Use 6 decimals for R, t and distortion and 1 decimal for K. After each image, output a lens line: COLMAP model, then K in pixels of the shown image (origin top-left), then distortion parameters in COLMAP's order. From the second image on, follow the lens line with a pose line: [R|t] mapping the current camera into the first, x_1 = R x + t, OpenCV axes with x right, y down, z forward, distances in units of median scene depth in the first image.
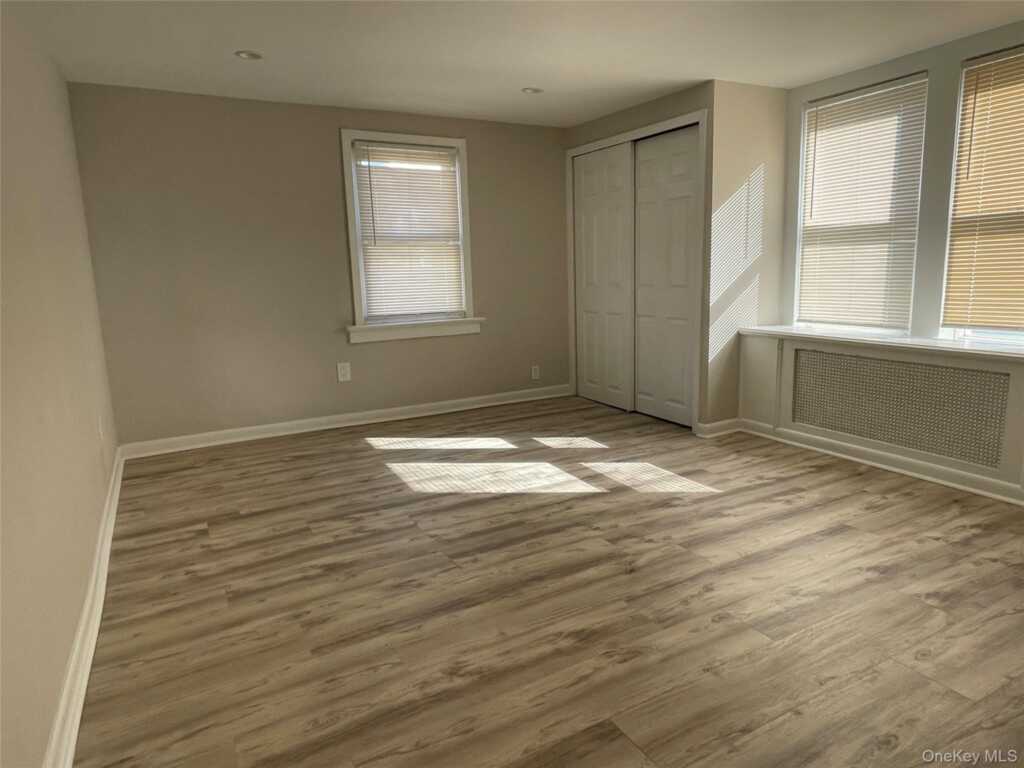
lens RADIAL K [[634.4, 0, 512.0], [0, 634.4, 384.0], [0, 0, 1]] dist [-0.004472, -0.000817]
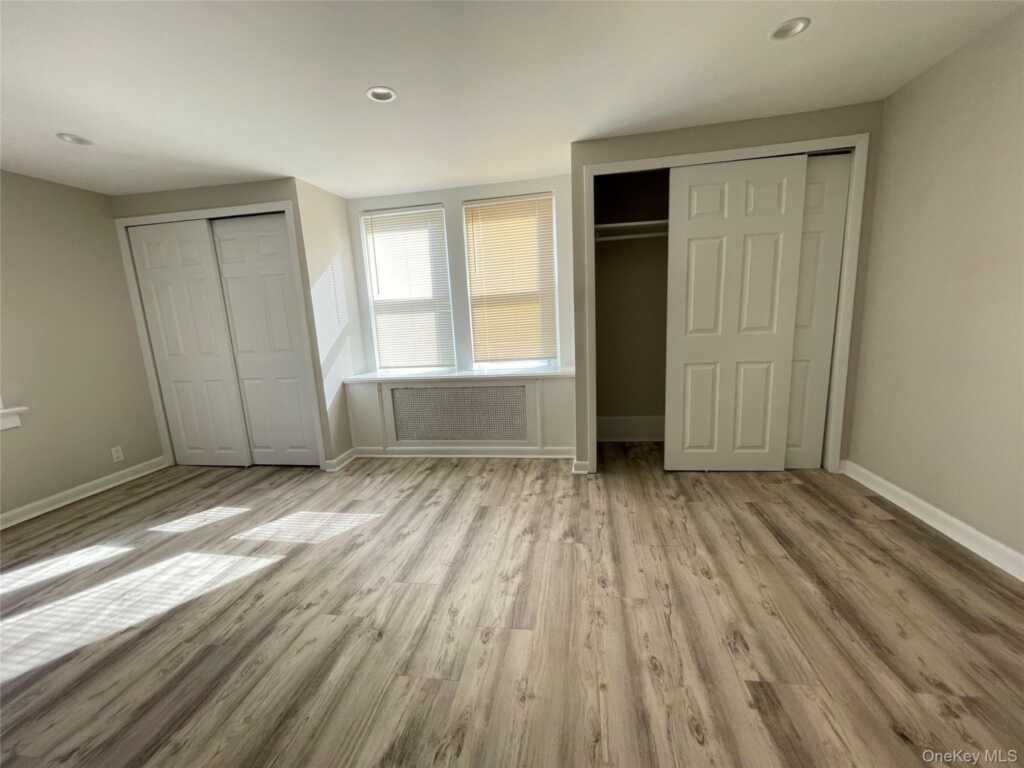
lens RADIAL K [[411.6, 0, 512.0], [0, 411.6, 384.0], [0, 0, 1]] dist [-0.003084, -0.000365]
pose [[0.612809, -0.142089, 0.777352, -0.091659], [0.179596, 0.983002, 0.038099, -0.057627], [-0.769552, 0.116261, 0.627912, 0.260840]]
